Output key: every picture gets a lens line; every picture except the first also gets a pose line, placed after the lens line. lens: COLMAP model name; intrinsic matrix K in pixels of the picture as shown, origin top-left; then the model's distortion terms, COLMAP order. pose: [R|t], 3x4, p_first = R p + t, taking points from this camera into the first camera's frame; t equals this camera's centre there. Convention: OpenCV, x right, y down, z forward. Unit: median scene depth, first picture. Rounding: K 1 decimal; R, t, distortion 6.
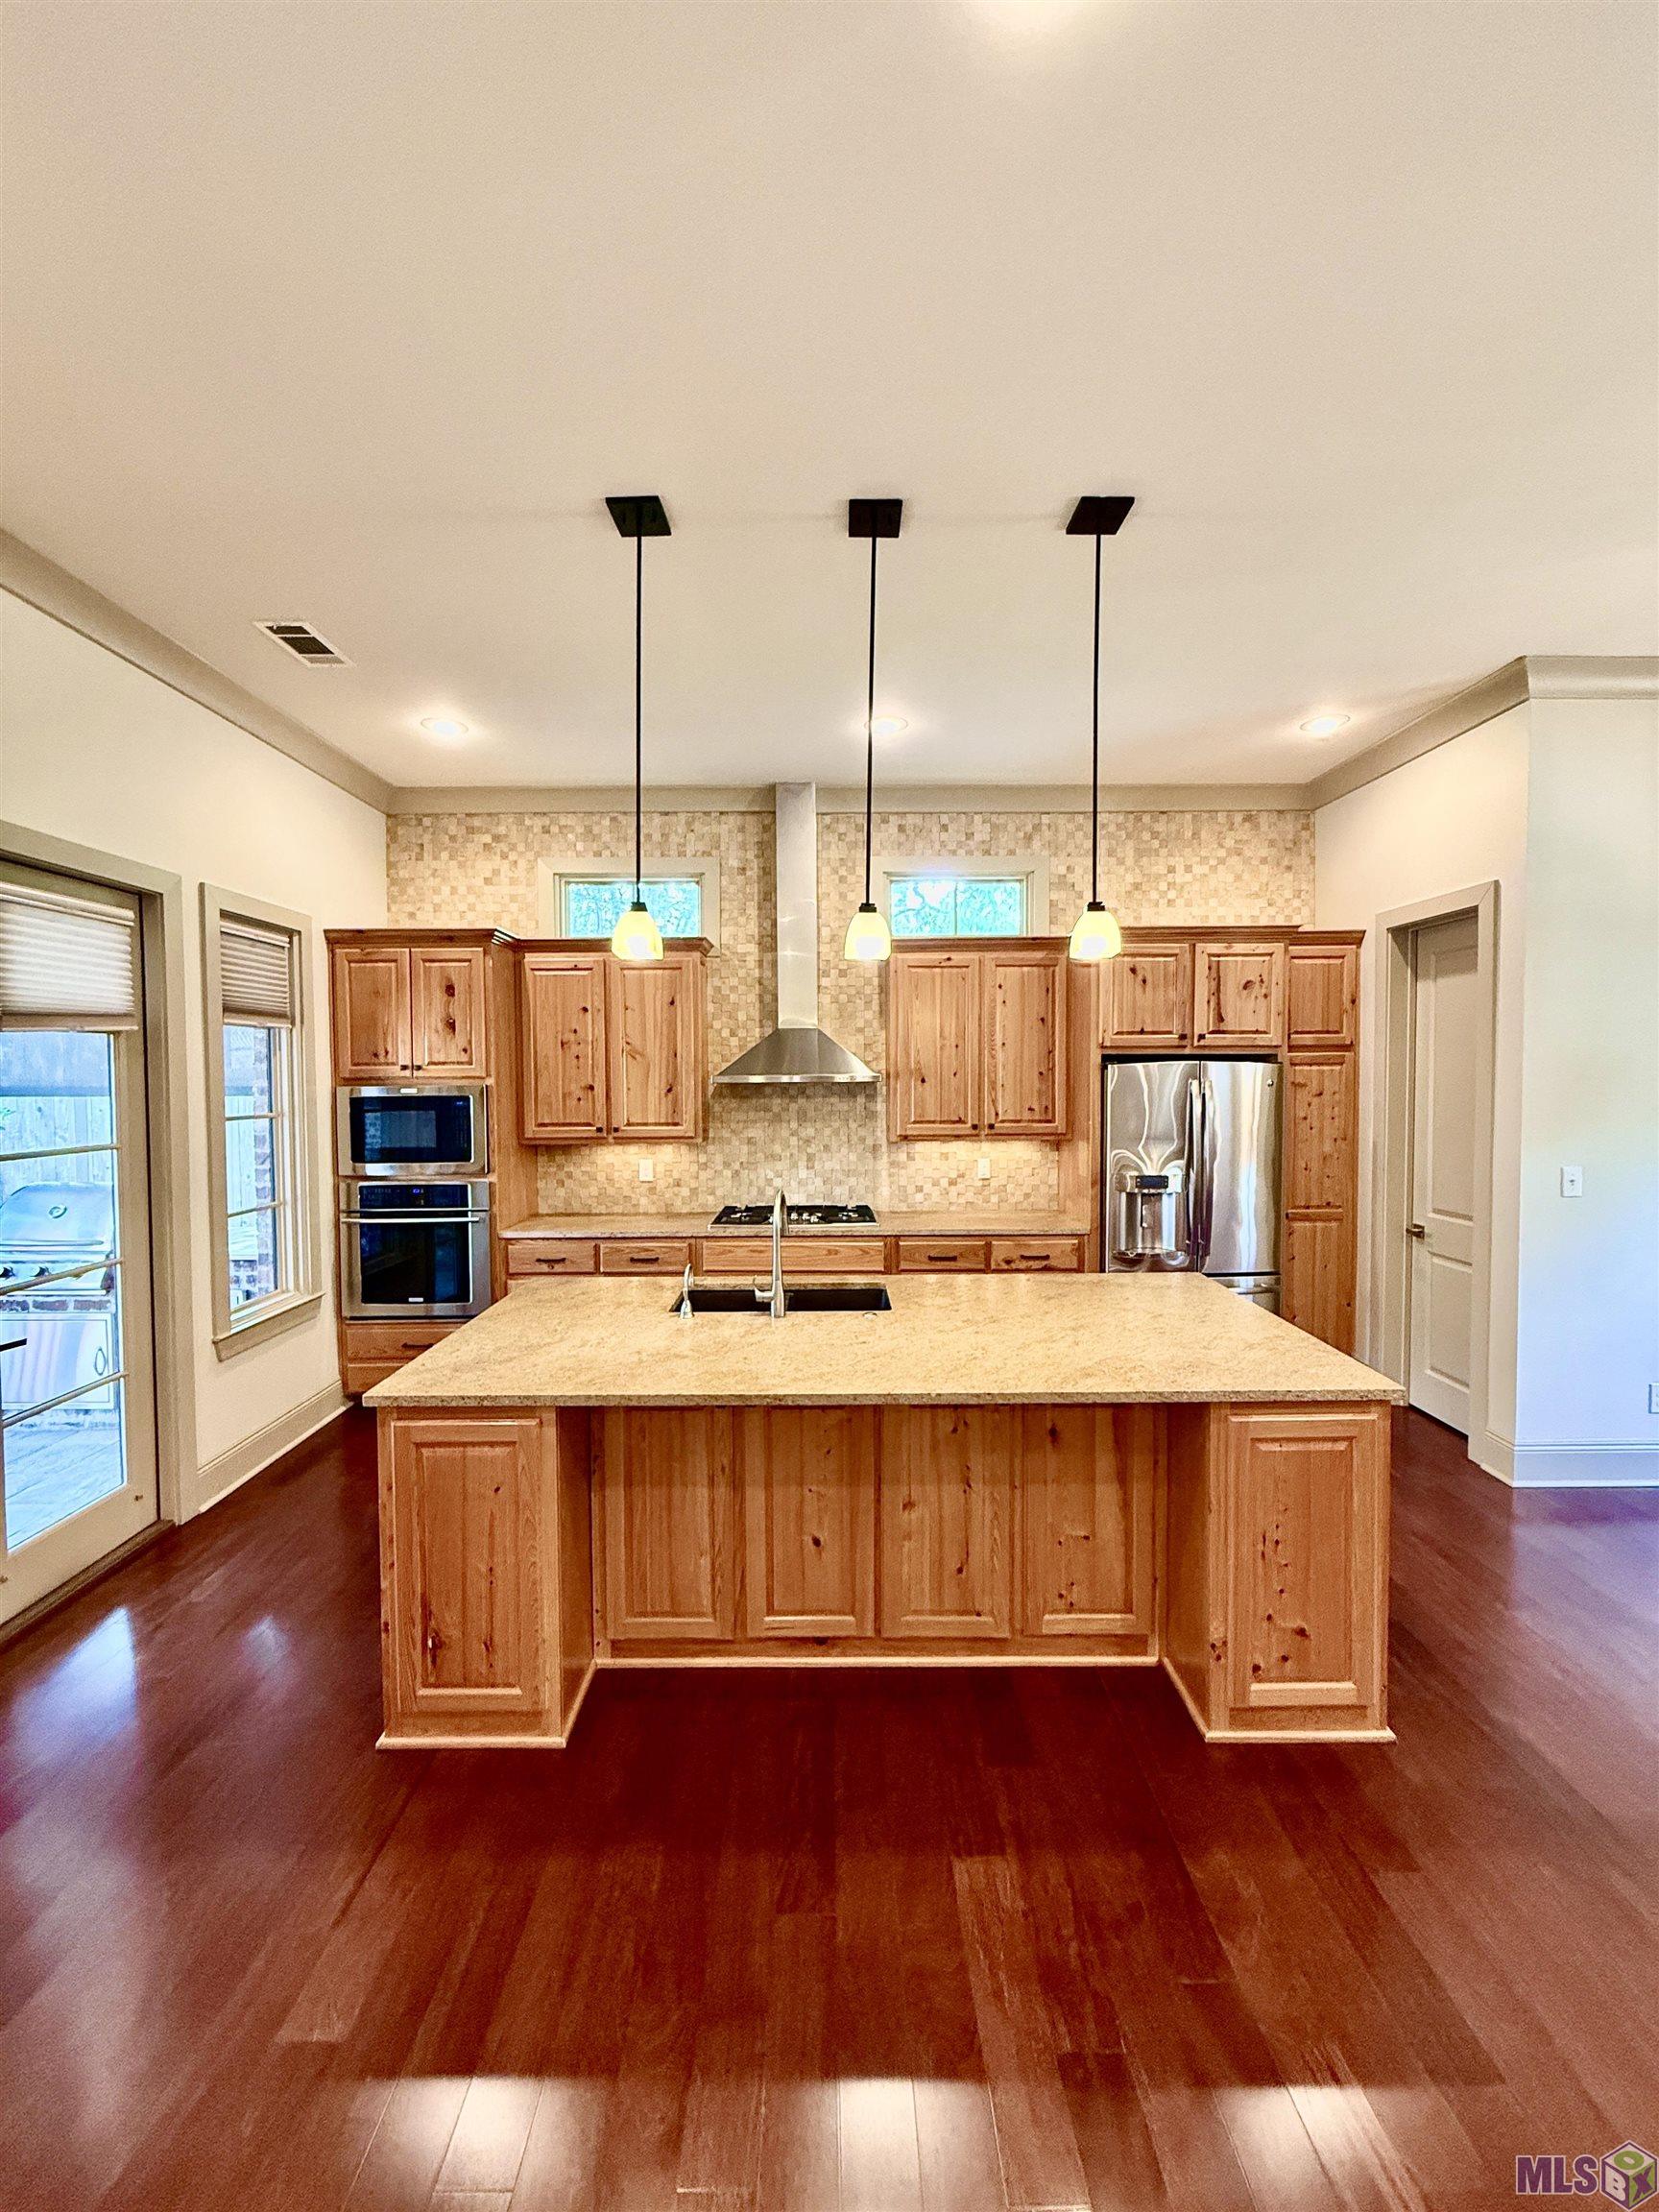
lens RADIAL K [[881.5, 0, 832.6], [0, 881.5, 1101.7], [0, 0, 1]] dist [0.000729, -0.000116]
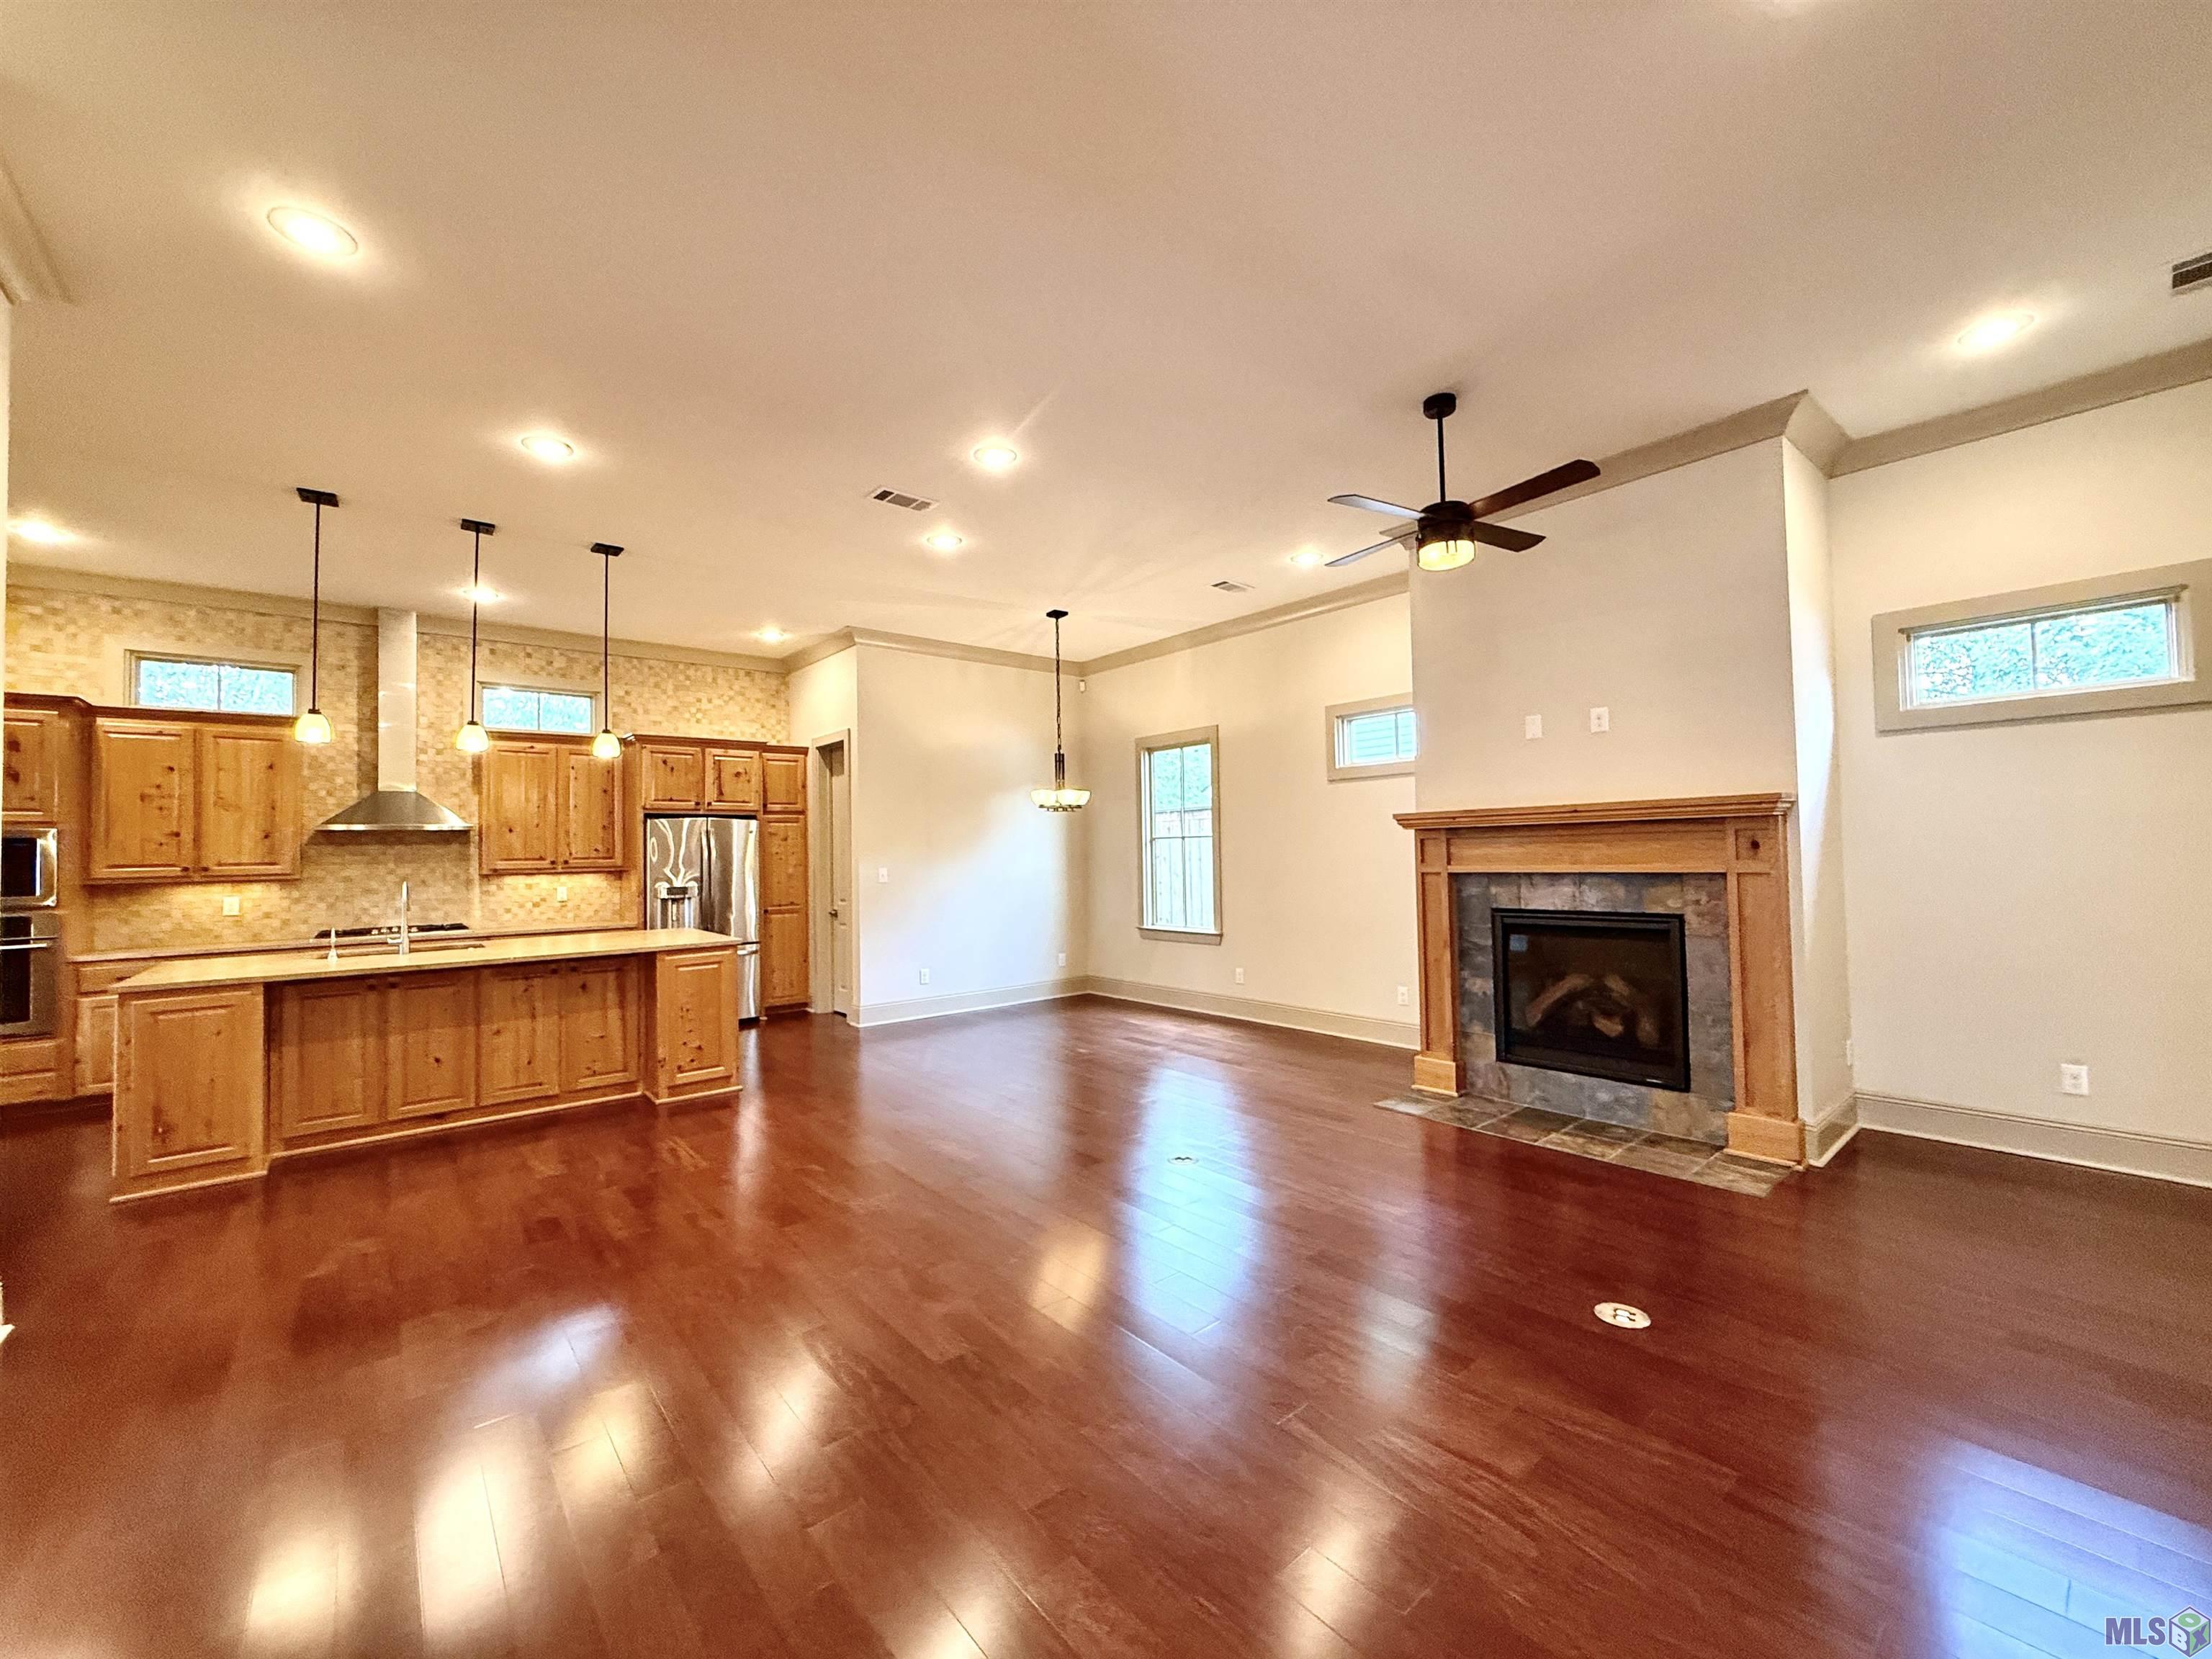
lens RADIAL K [[881.5, 0, 1099.8], [0, 881.5, 829.7], [0, 0, 1]] dist [0.000729, -0.000116]
pose [[0.774979, 0.007946, 0.631937, -0.060429], [0.036651, 0.997673, -0.057492, 0.092310], [-0.630923, 0.067717, 0.772885, -0.708403]]
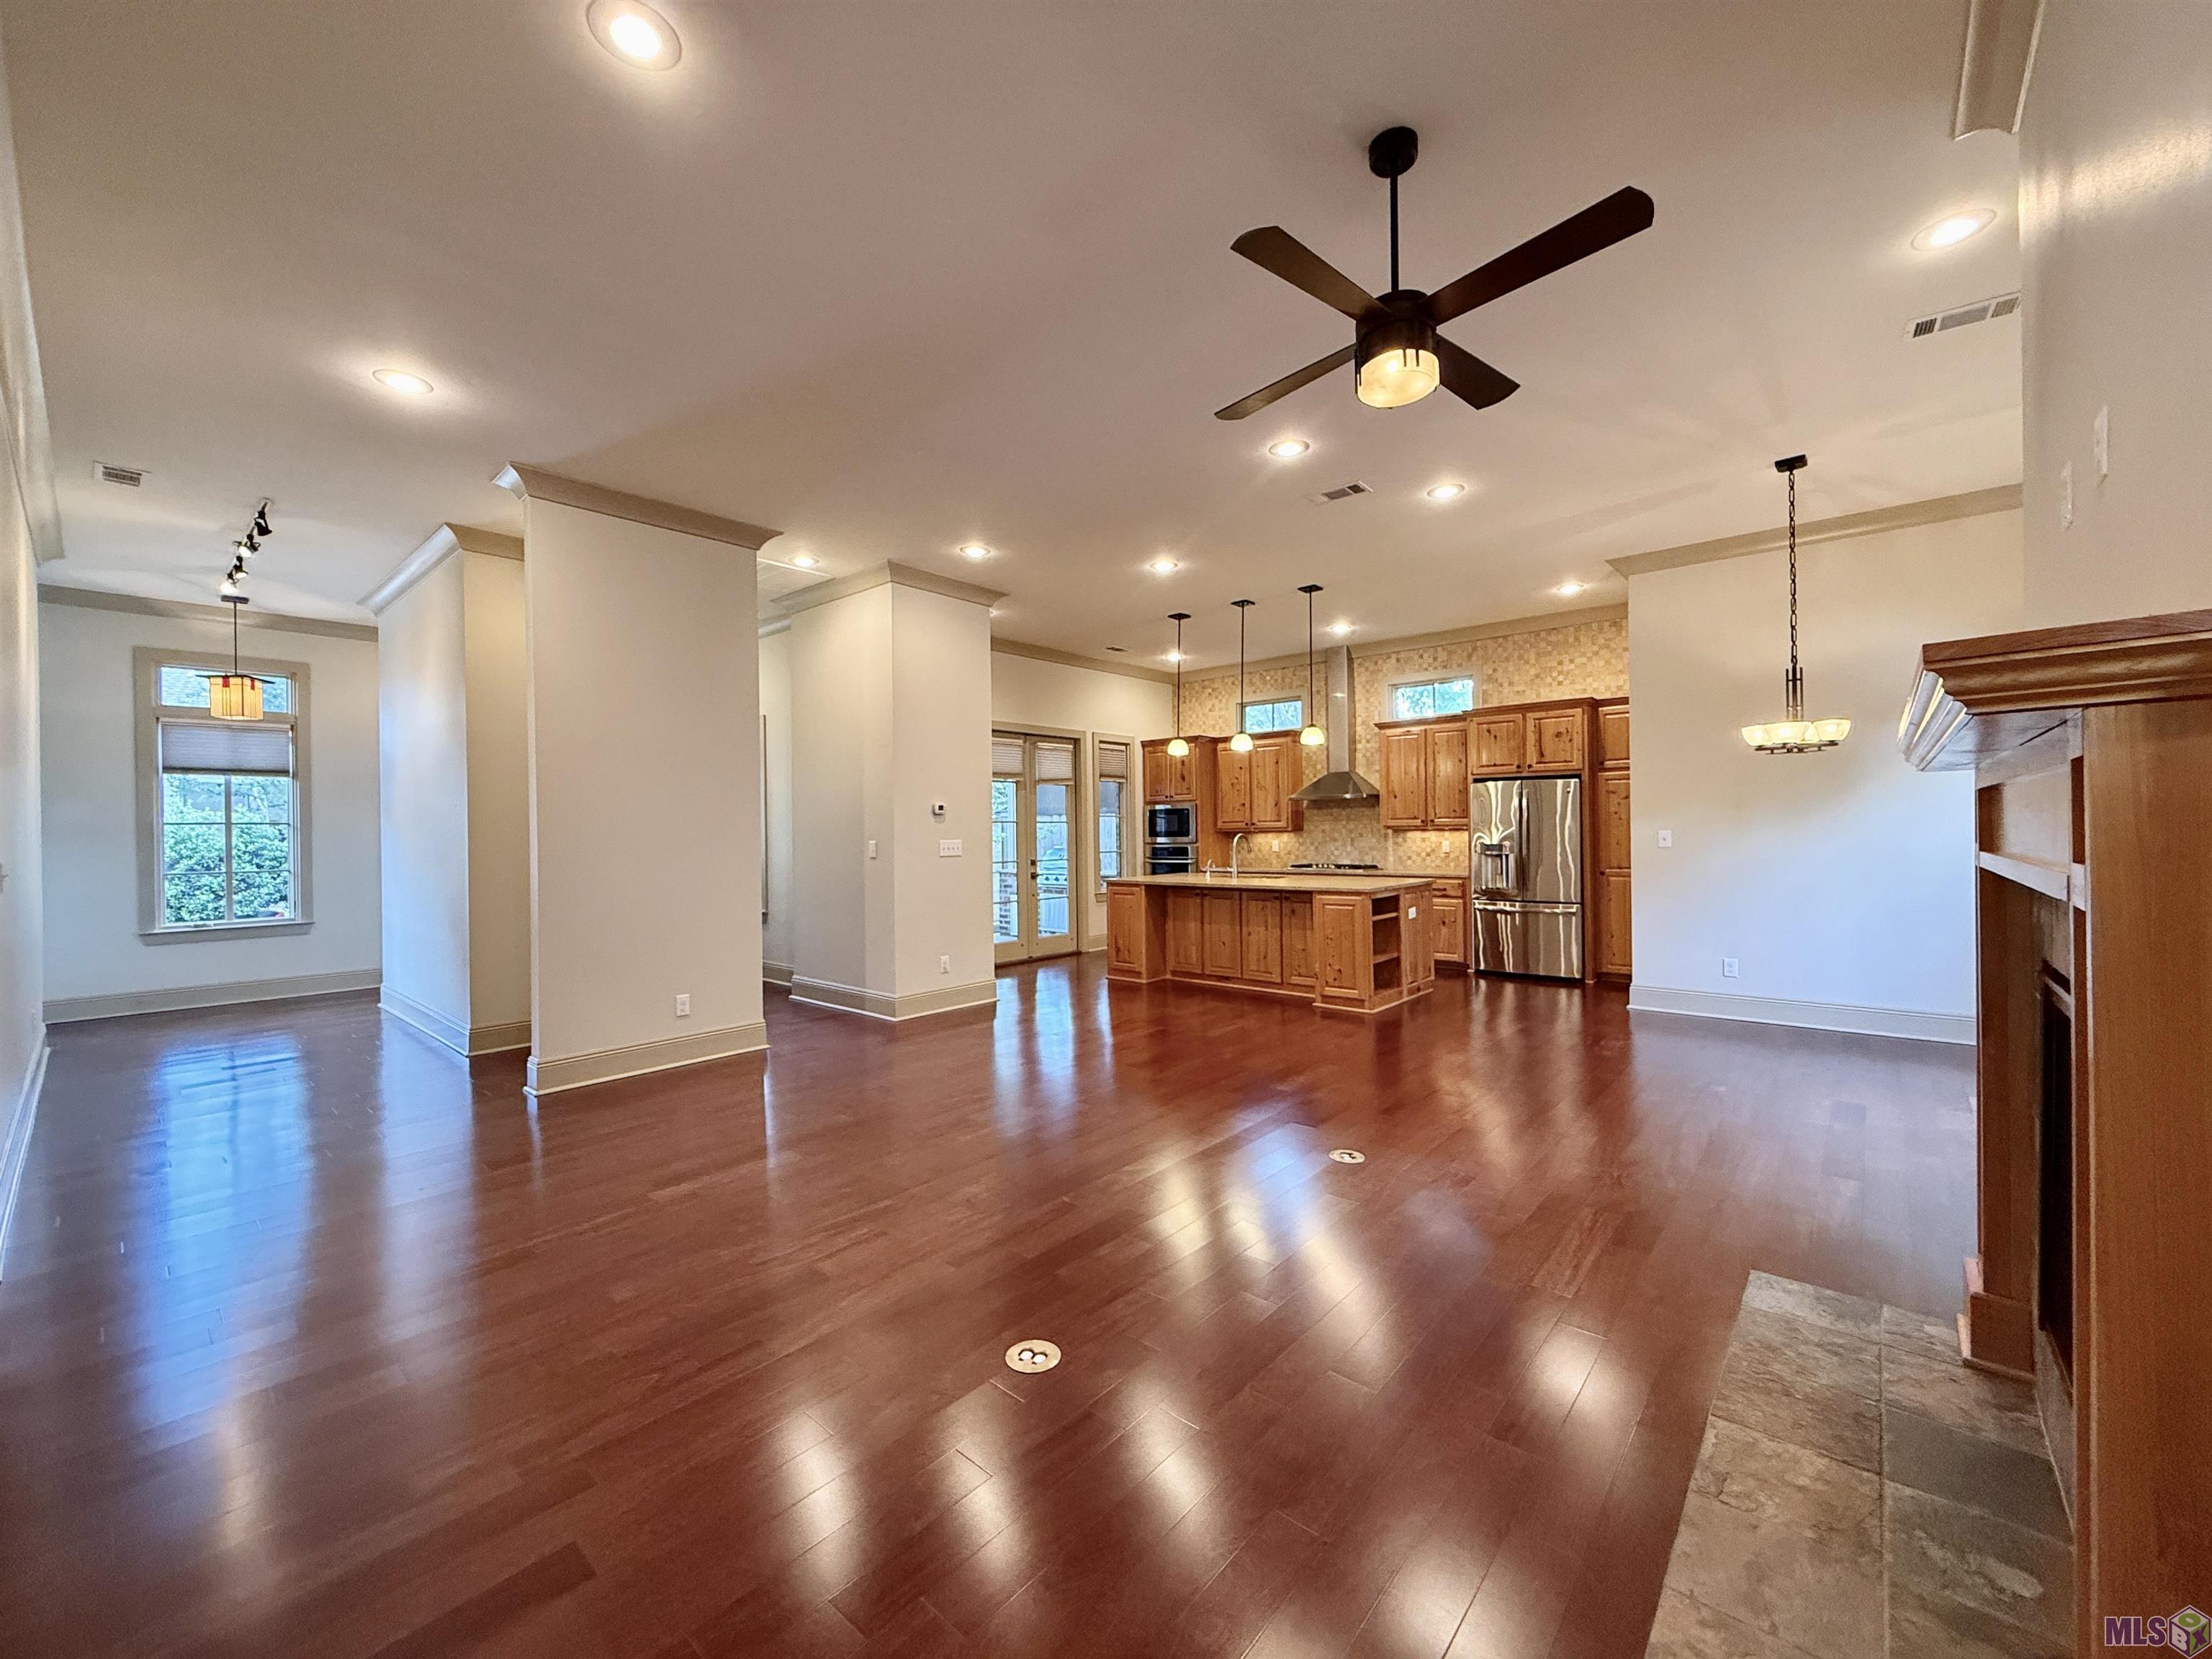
lens RADIAL K [[881.5, 0, 1103.5], [0, 881.5, 833.3], [0, 0, 1]] dist [0.000729, -0.000116]
pose [[0.746989, -0.001773, -0.664834, 0.888342], [-0.013370, 0.999754, -0.017688, 0.095909], [0.664702, 0.022102, 0.746782, -0.812519]]
